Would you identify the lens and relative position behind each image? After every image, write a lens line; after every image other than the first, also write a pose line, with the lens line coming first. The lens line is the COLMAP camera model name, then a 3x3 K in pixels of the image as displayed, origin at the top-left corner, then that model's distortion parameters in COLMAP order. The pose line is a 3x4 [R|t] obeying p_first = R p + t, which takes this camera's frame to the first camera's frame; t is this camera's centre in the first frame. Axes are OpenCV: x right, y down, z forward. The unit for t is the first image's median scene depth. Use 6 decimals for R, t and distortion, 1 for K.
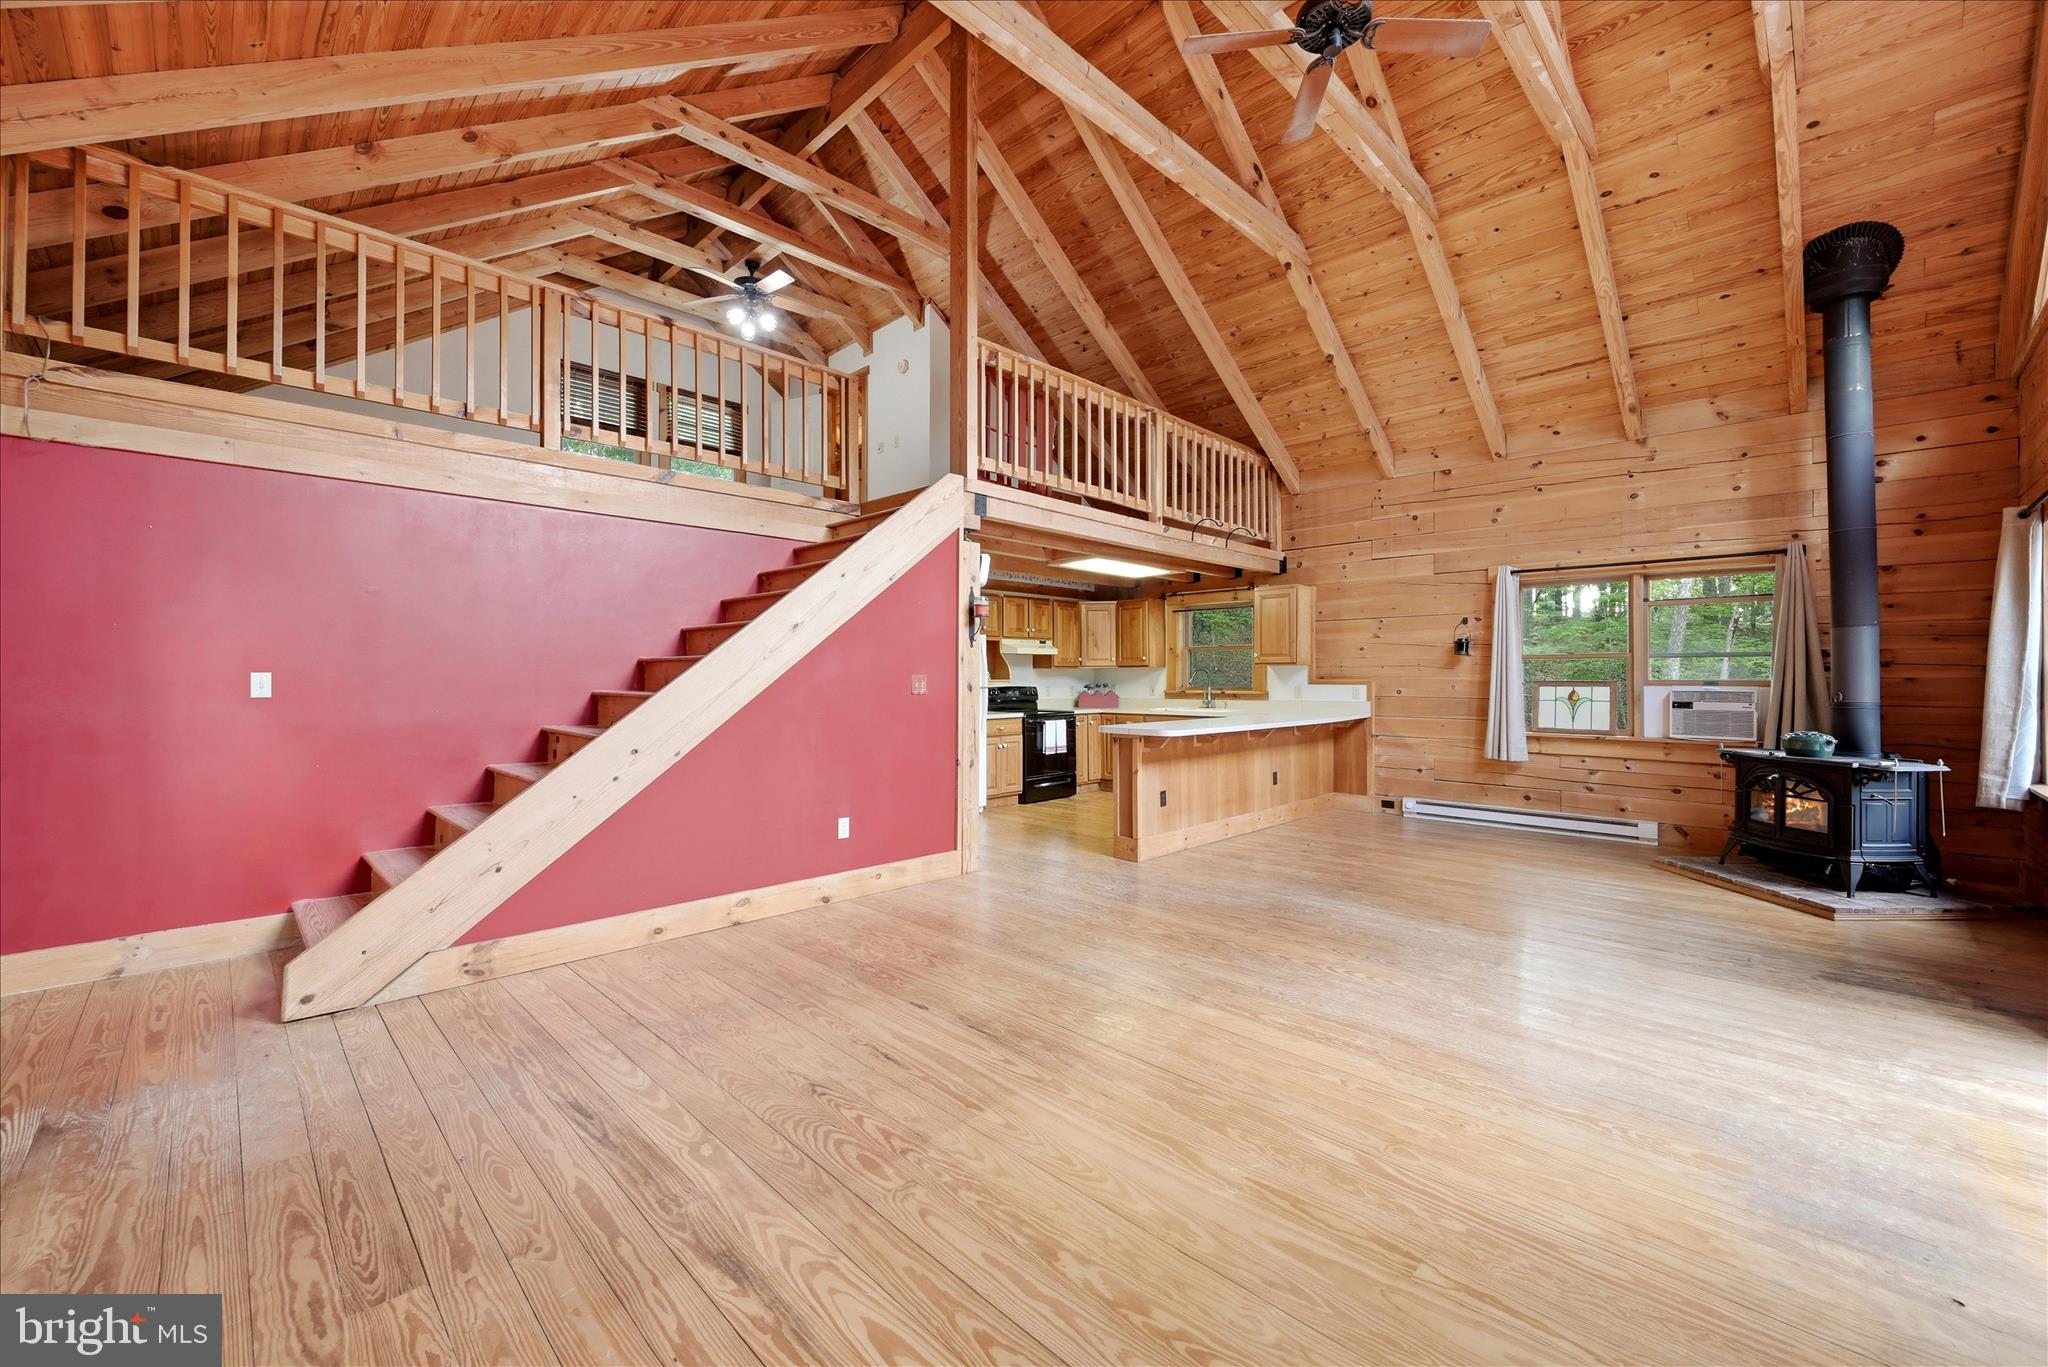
lens RADIAL K [[819.6, 0, 1046.3], [0, 819.6, 675.3], [0, 0, 1]] dist [-0.000043, -0.000390]
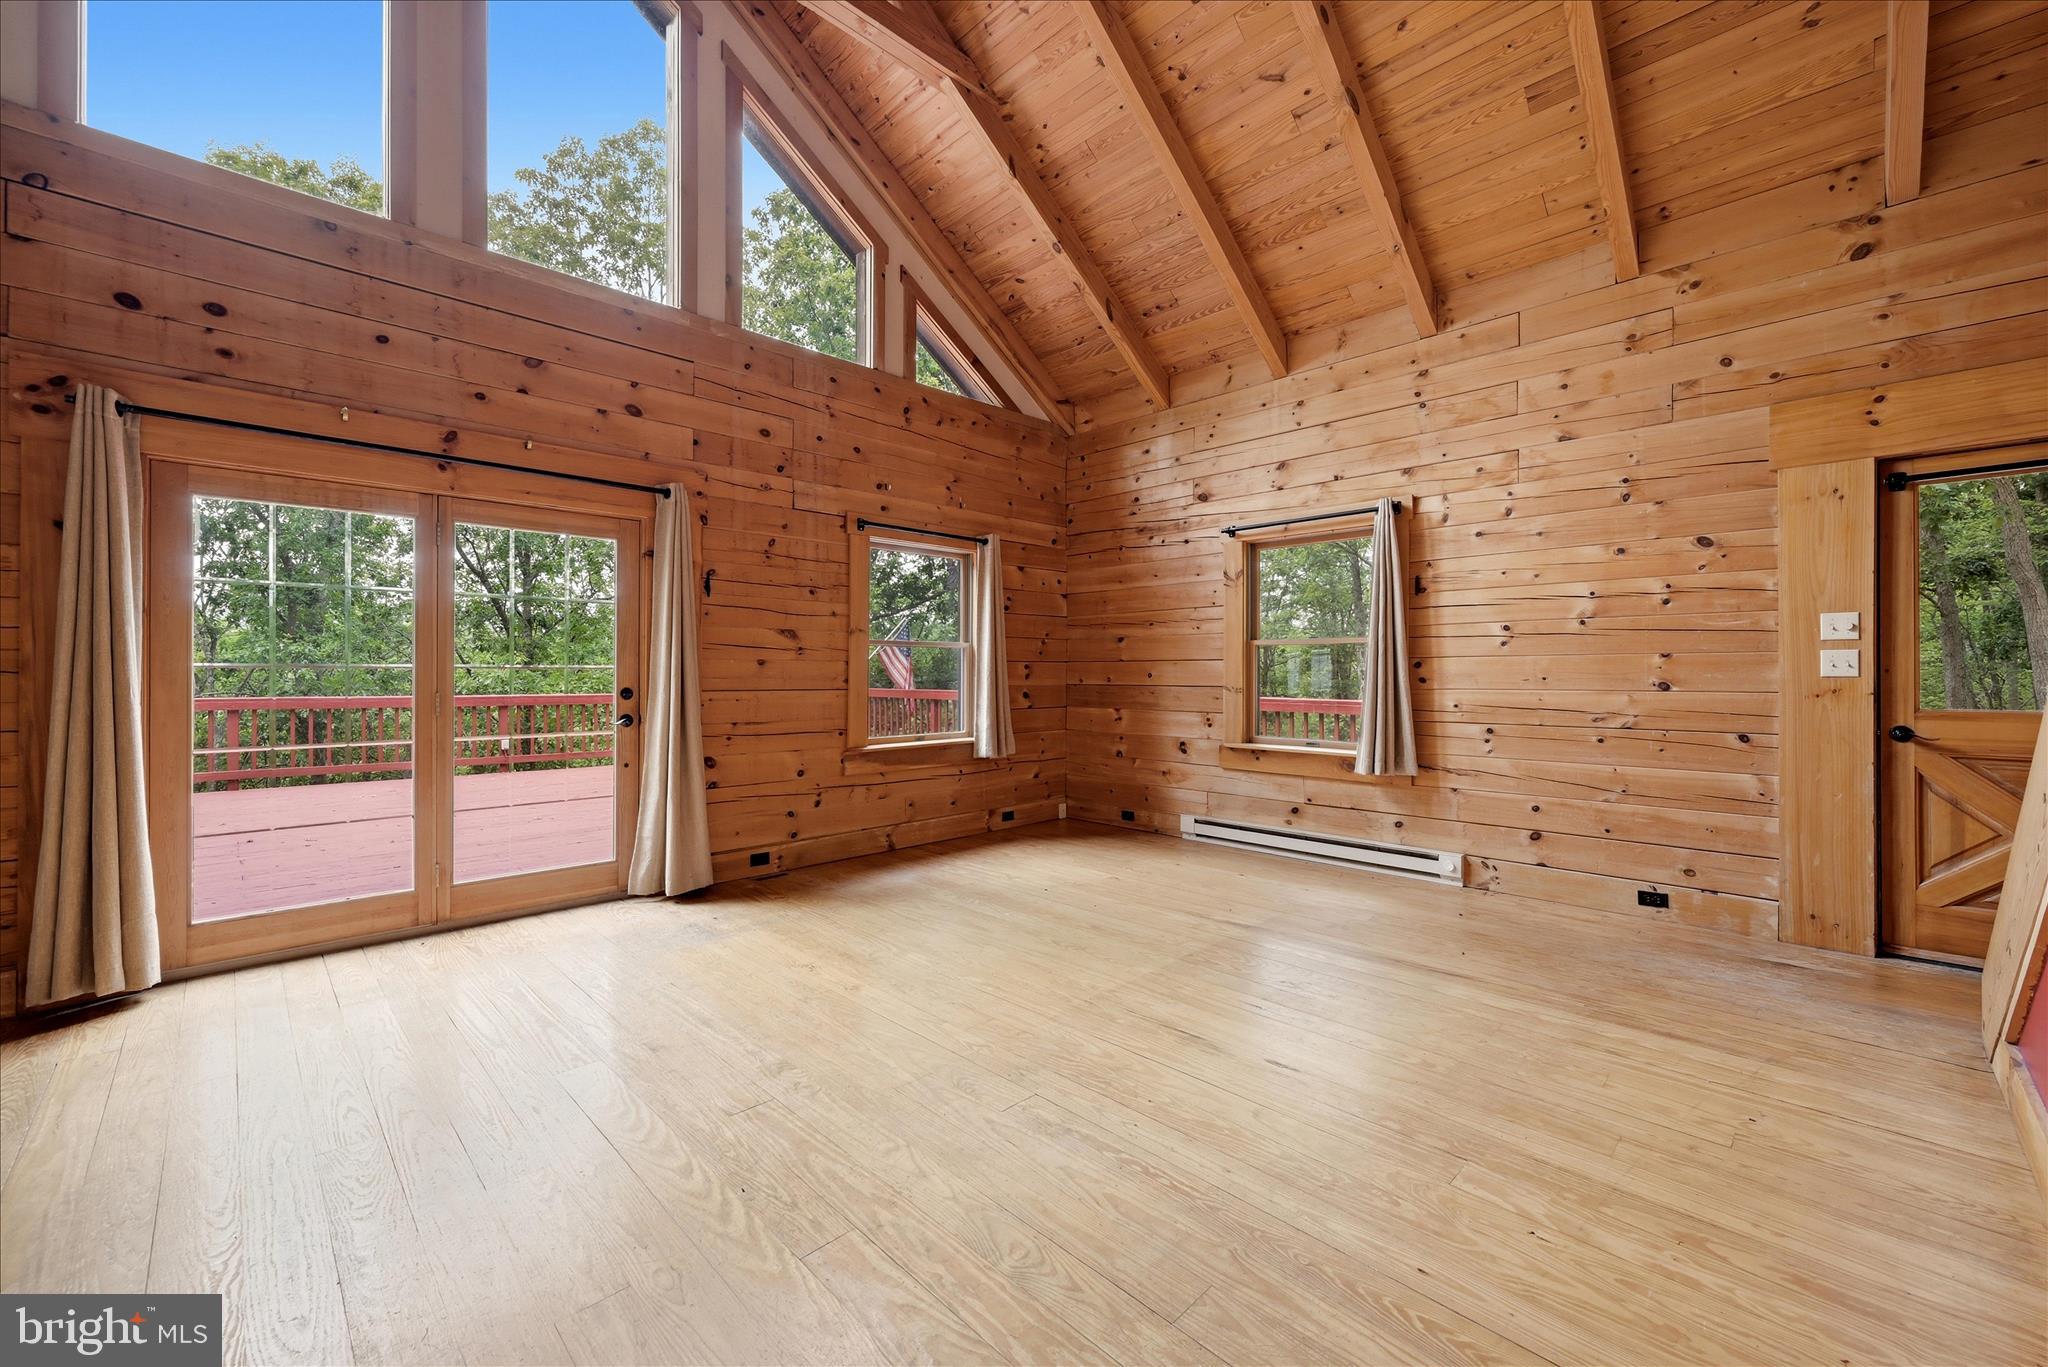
lens RADIAL K [[819.6, 0, 1046.3], [0, 819.6, 675.3], [0, 0, 1]] dist [-0.000043, -0.000390]
pose [[-0.999925, 0.002042, 0.012046, 0.068019], [0.002000, 0.999992, -0.003496, 0.036629], [-0.012053, -0.003472, -0.999921, 2.029546]]
